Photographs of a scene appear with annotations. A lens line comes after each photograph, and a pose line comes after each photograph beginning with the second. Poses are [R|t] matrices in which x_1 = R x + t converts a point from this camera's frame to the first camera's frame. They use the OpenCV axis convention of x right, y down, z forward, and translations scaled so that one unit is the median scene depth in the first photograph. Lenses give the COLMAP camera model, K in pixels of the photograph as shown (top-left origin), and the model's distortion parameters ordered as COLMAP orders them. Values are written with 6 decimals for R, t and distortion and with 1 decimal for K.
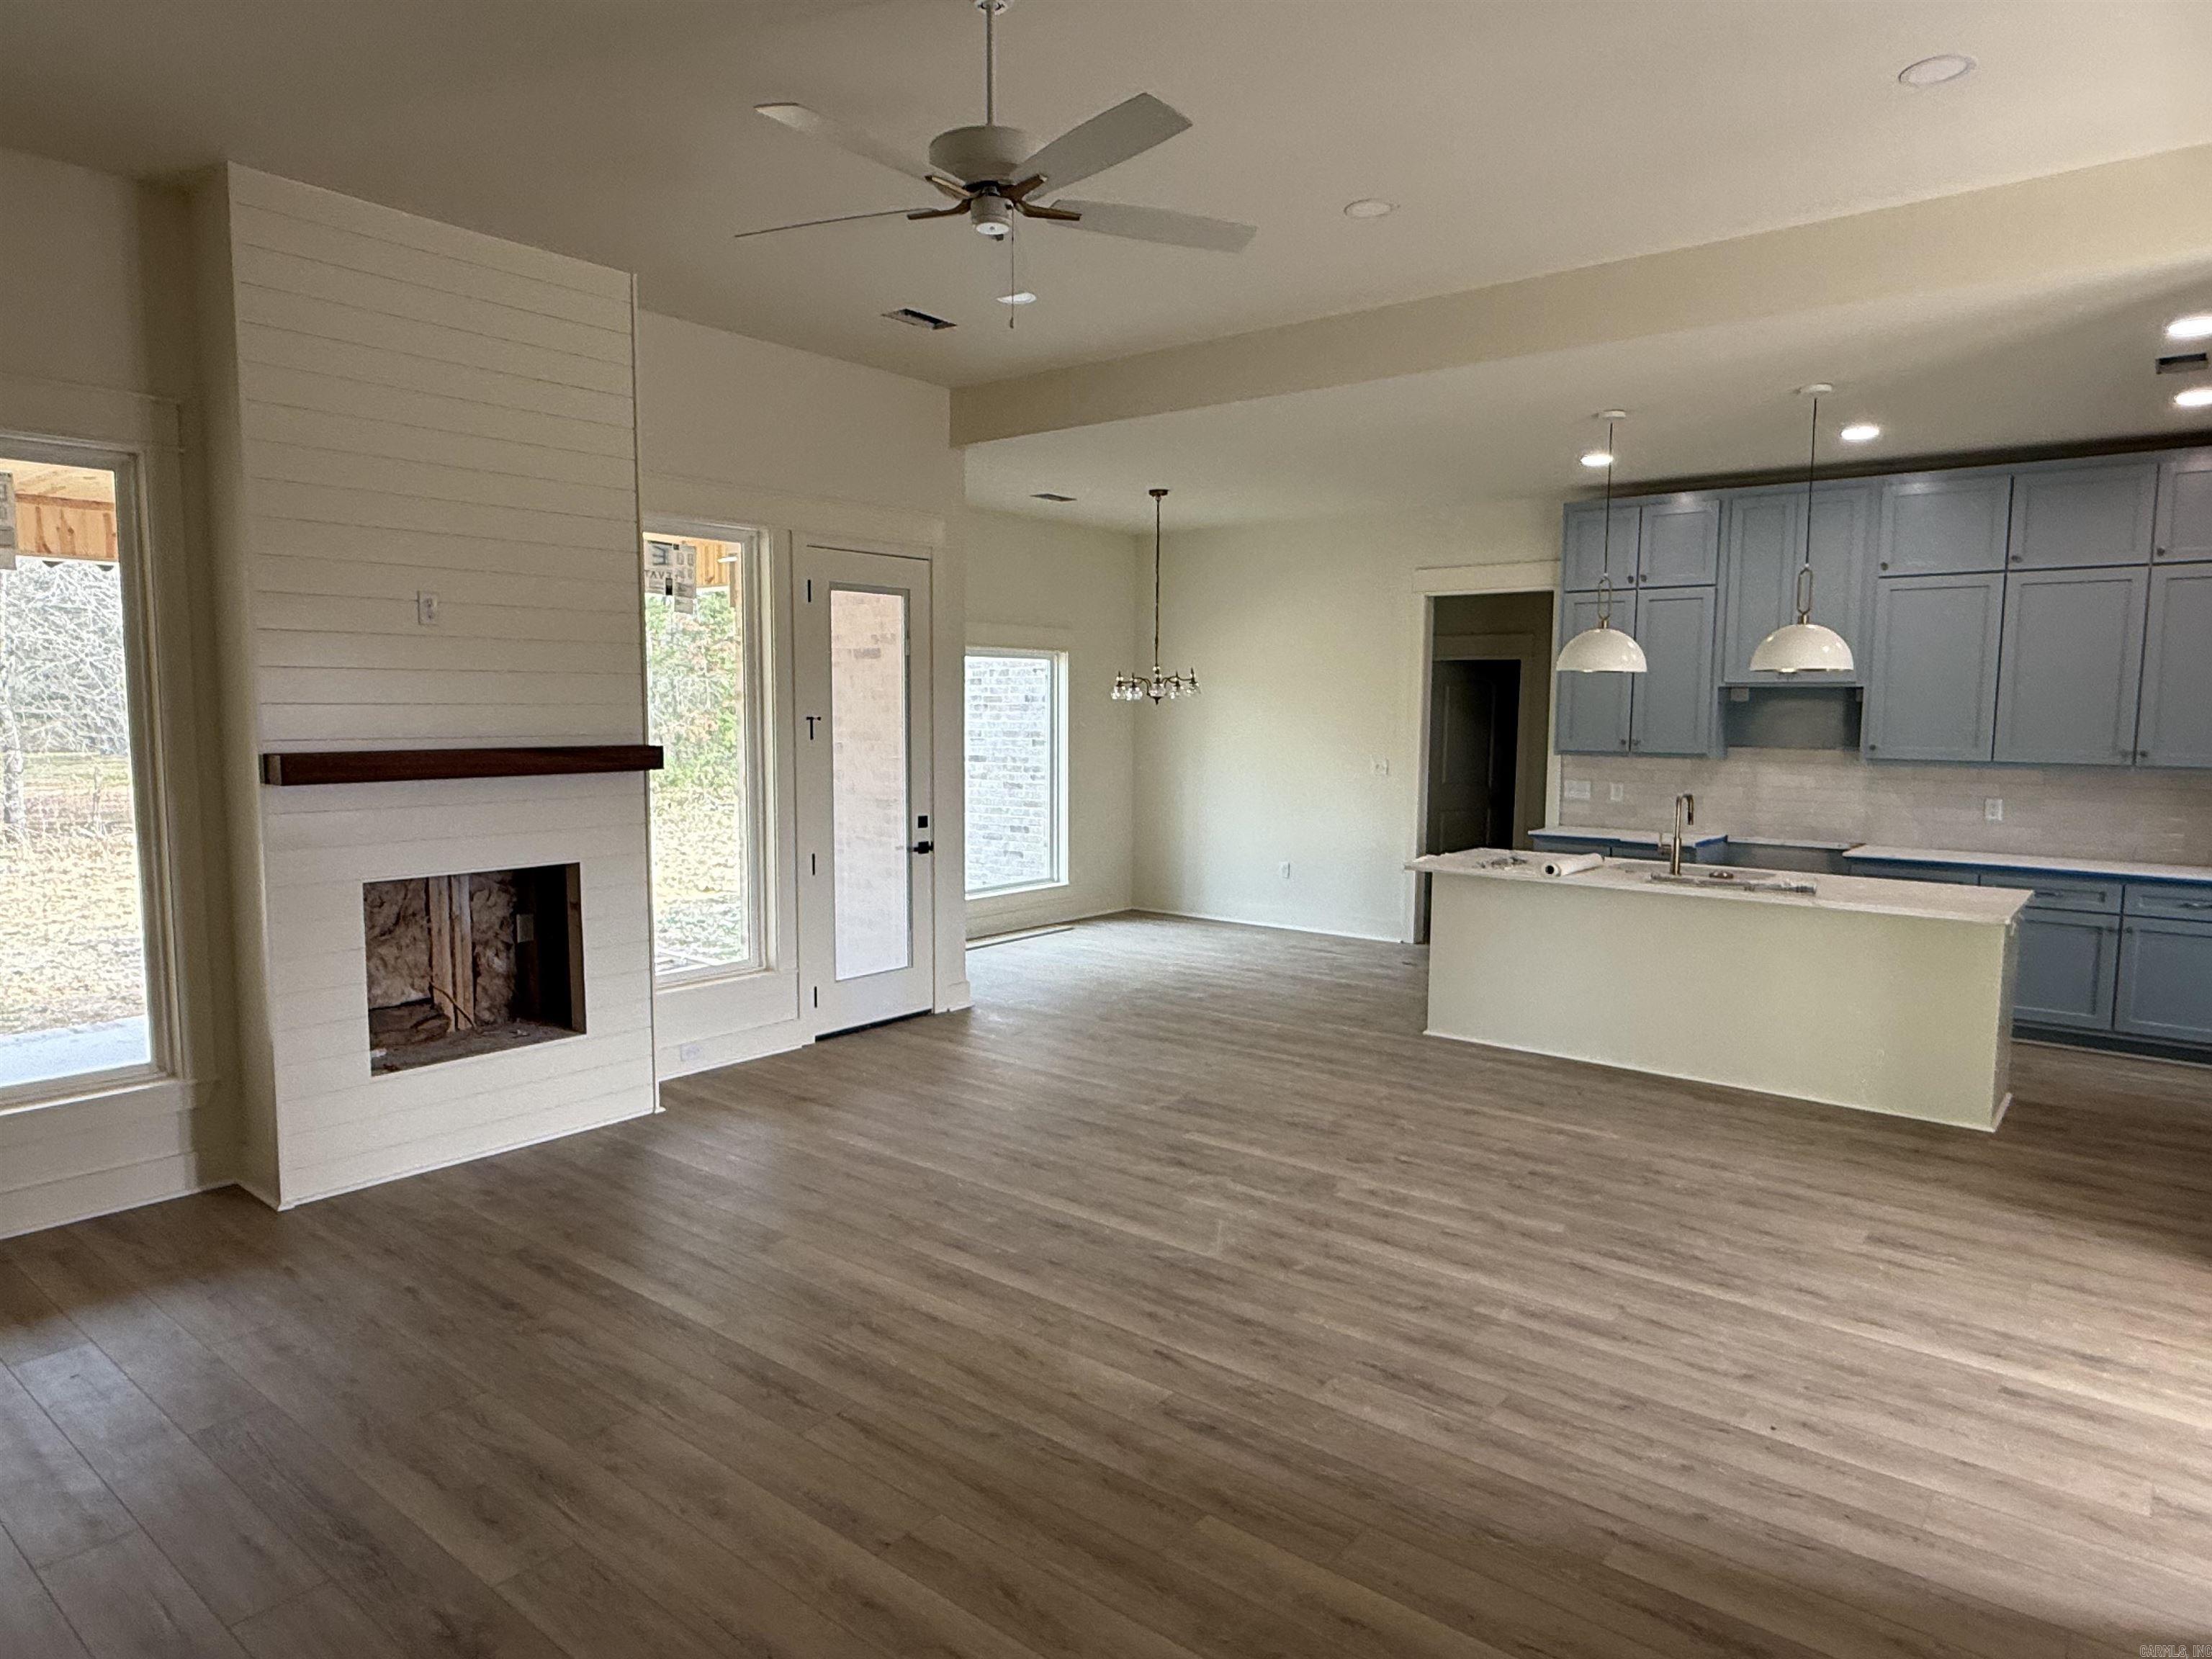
lens RADIAL K [[1351.8, 0, 1107.8], [0, 1351.8, 831.6], [0, 0, 1]] dist [0.001435, 0.000723]
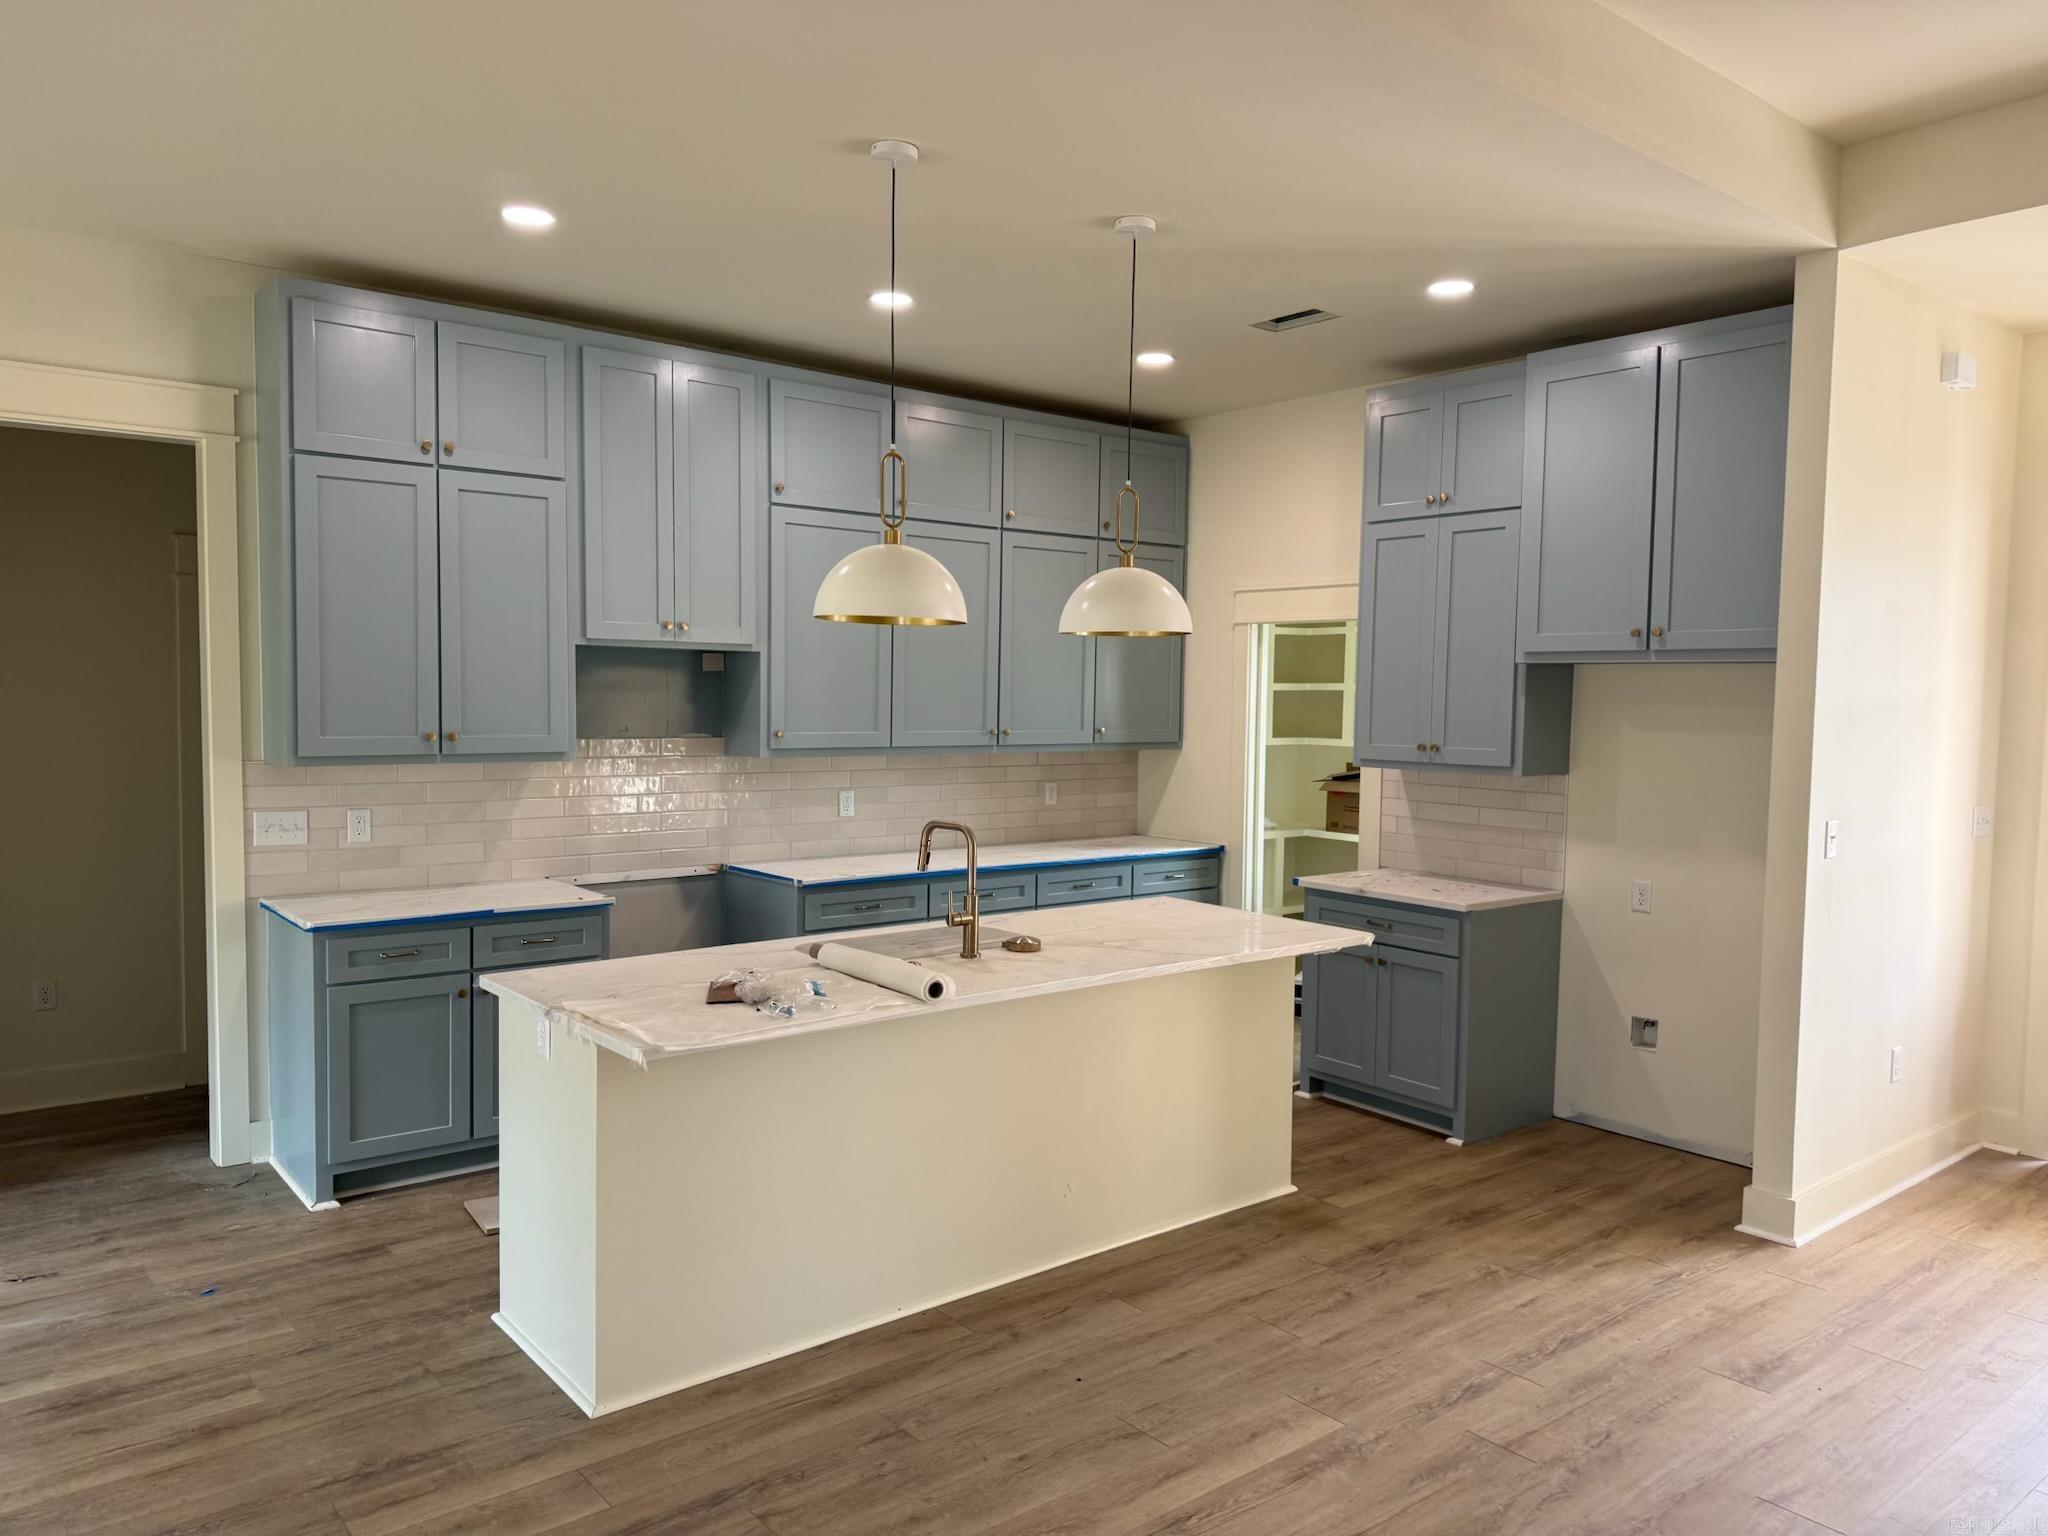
lens RADIAL K [[1453.3, 0, 1025.5], [0, 1453.3, 770.6], [0, 0, 1]] dist [0.008574, -0.003162]
pose [[0.200152, -0.061752, 0.977817, -0.230631], [0.078310, 0.995827, 0.046860, -0.087889], [-0.976630, 0.067194, 0.204153, 0.909246]]
